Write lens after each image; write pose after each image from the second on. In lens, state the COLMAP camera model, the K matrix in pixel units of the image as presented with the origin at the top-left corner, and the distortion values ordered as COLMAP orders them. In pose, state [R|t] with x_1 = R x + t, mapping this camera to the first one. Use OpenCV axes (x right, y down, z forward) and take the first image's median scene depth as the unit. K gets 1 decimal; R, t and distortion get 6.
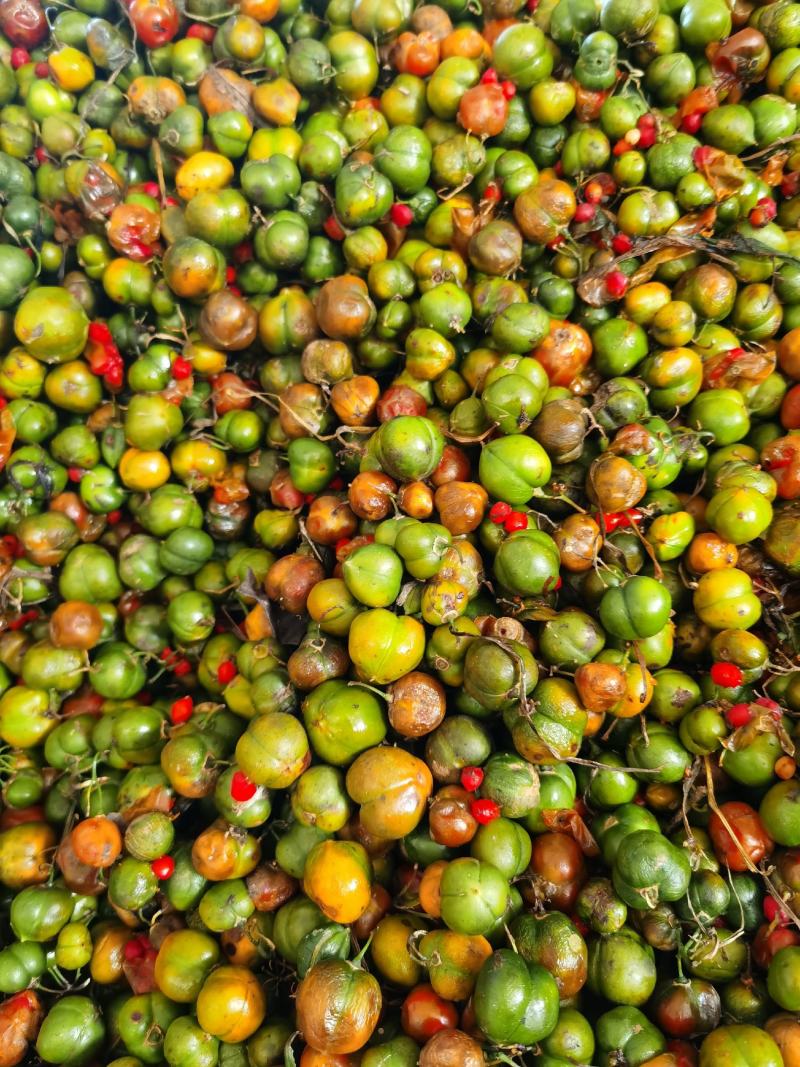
lens RADIAL K [[900.1, 0, 399.9], [0, 900.1, 532.3], [0, 0, 1]] dist [-0.004334, -0.009255]
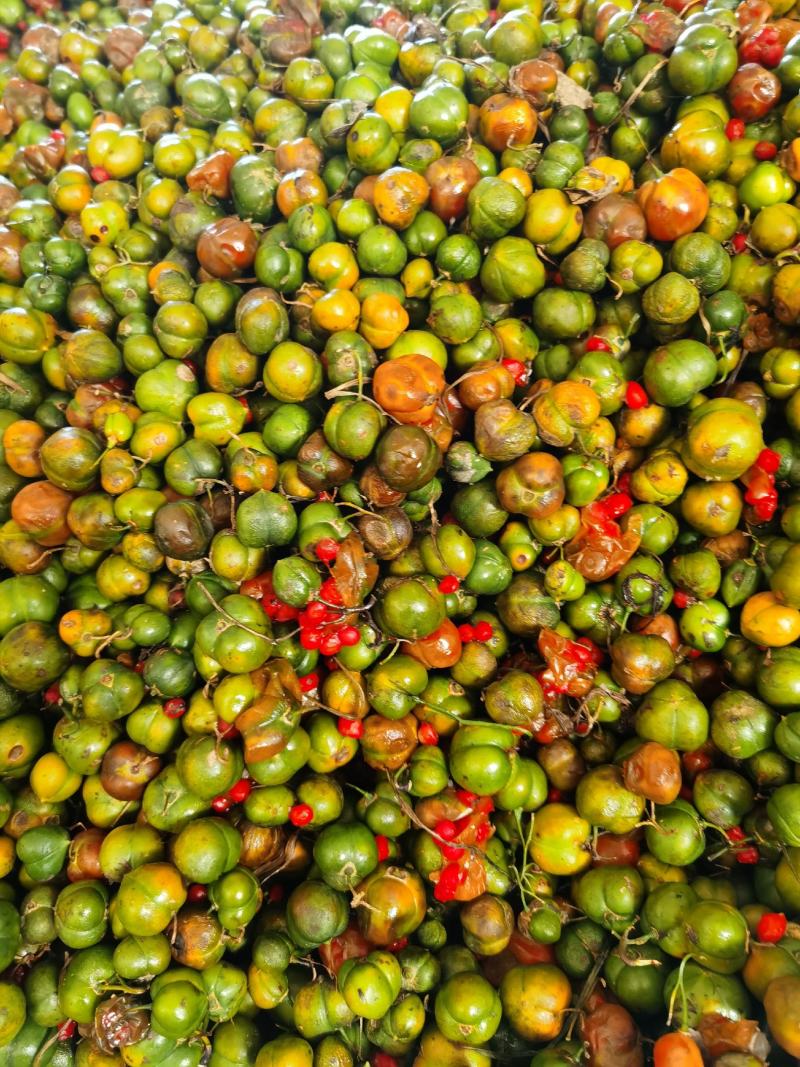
lens RADIAL K [[900.1, 0, 400.8], [0, 900.1, 534.9], [0, 0, 1]] dist [-0.004334, -0.009255]
pose [[0.914219, 0.290613, -0.282395, -0.393945], [-0.292427, 0.955583, 0.036697, -0.078961], [0.280516, 0.049031, 0.958596, 0.058467]]
